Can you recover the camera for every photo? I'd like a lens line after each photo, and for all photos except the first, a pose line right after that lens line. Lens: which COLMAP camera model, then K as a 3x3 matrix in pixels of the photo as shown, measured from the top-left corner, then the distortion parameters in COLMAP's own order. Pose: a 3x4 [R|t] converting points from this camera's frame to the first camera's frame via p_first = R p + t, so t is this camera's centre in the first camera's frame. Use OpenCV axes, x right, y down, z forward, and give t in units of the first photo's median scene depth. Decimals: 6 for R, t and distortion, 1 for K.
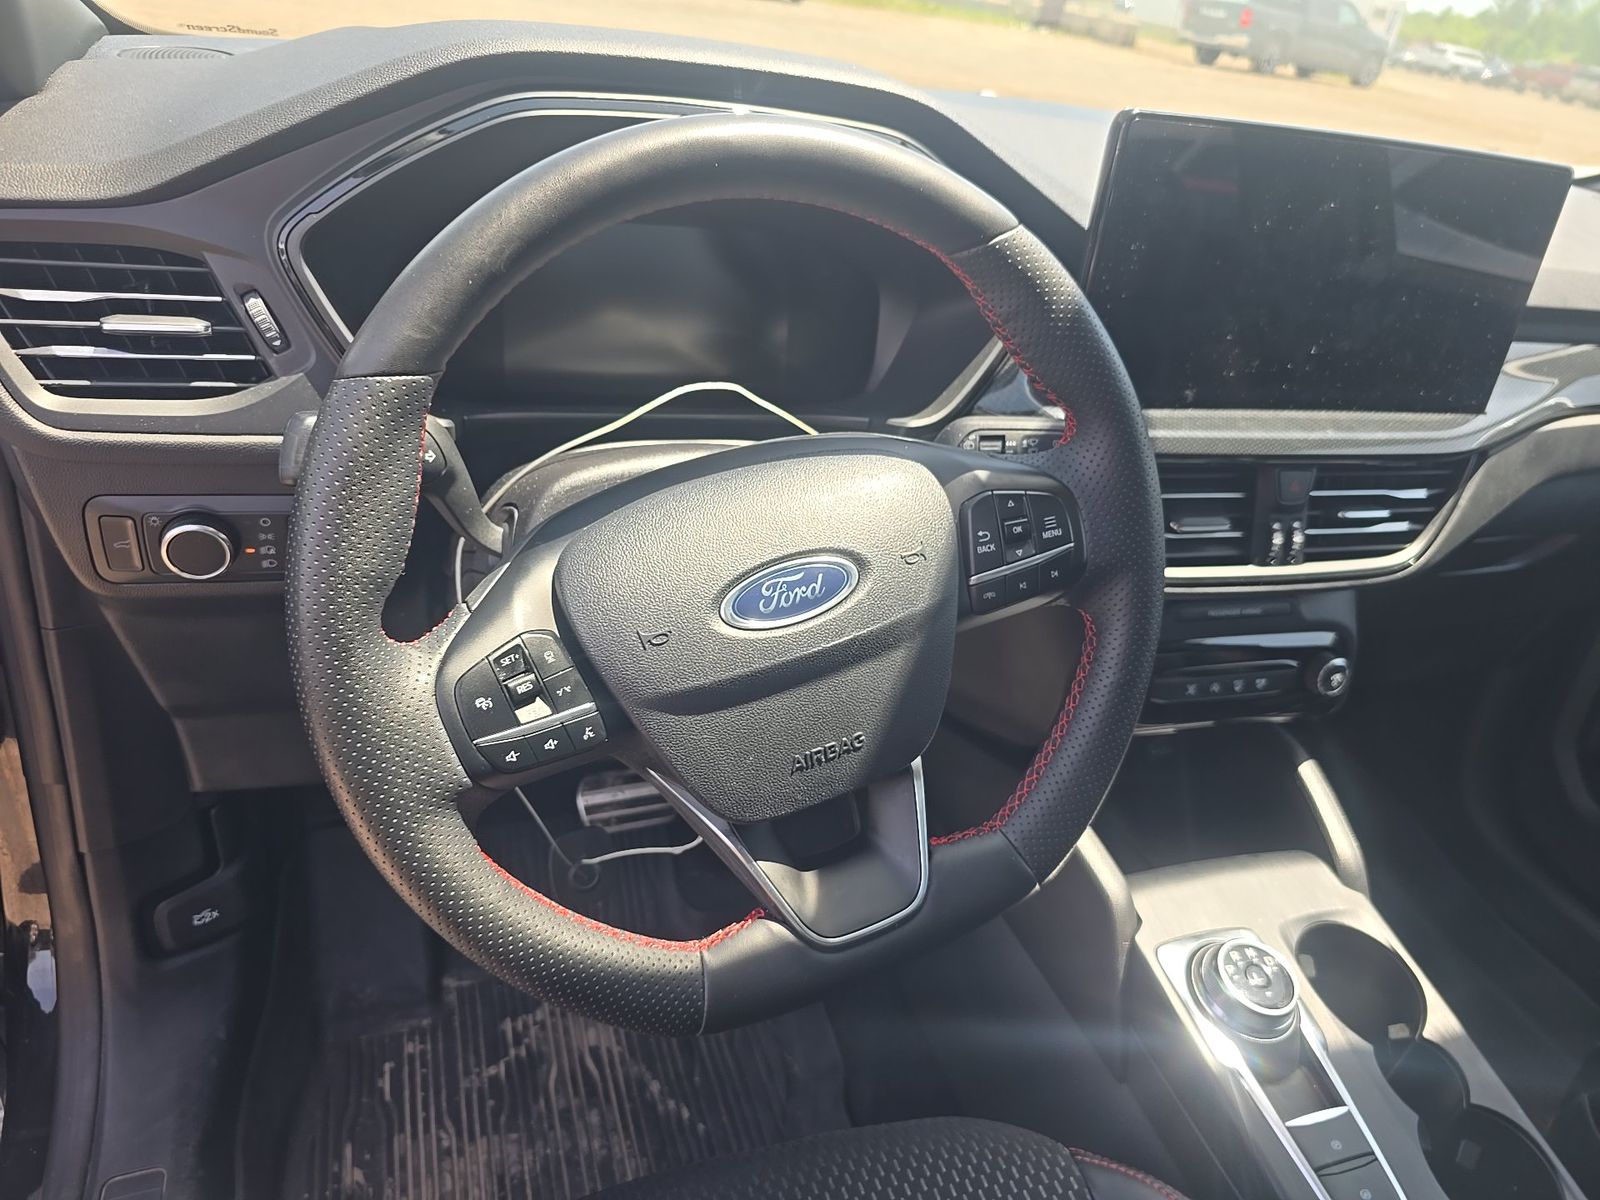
lens RADIAL K [[1090.9, 0, 800.0], [0, 1090.9, 600.0], [0, 0, 1]] dist [0.007609, -0.006232]
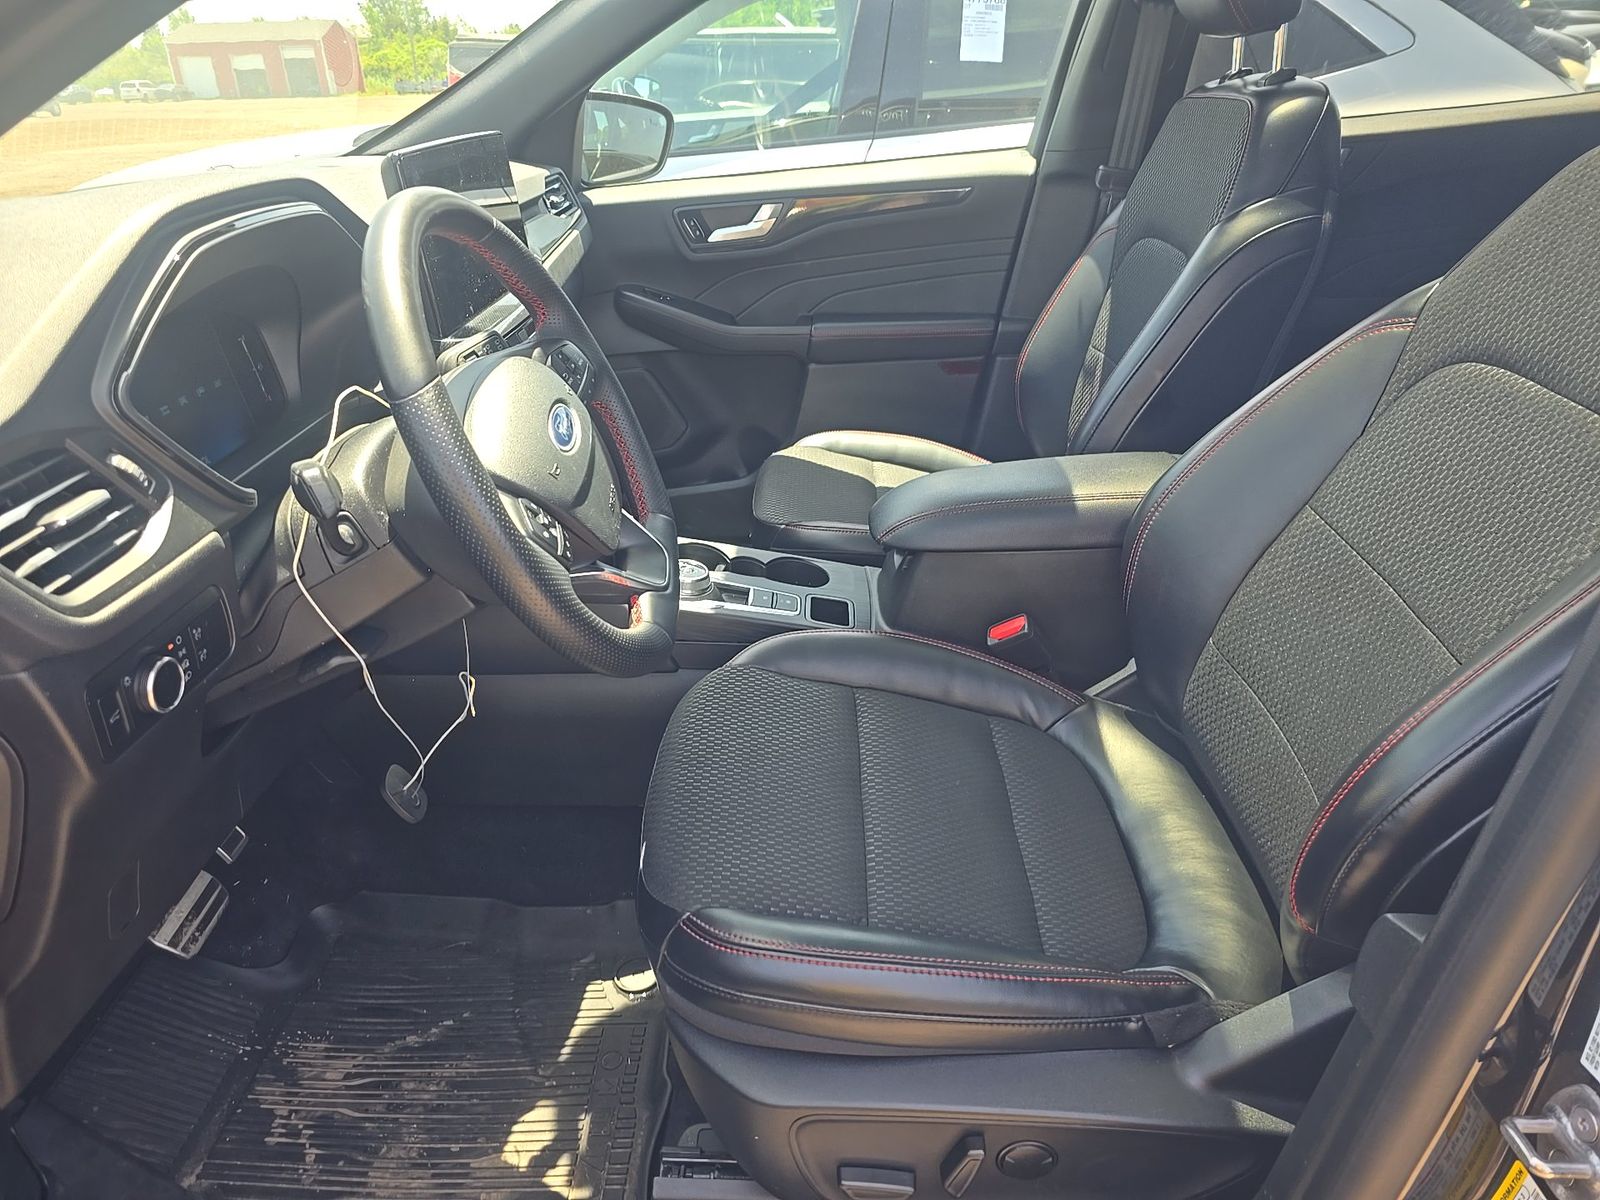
lens RADIAL K [[1074.3, 0, 786.7], [0, 1074.3, 596.1], [0, 0, 1]] dist [0.071119, -0.078157]
pose [[0.344364, -0.545374, 0.764187, -0.987838], [0.543892, 0.779355, 0.311106, -0.100808], [-0.765242, 0.308501, 0.565006, -0.160361]]
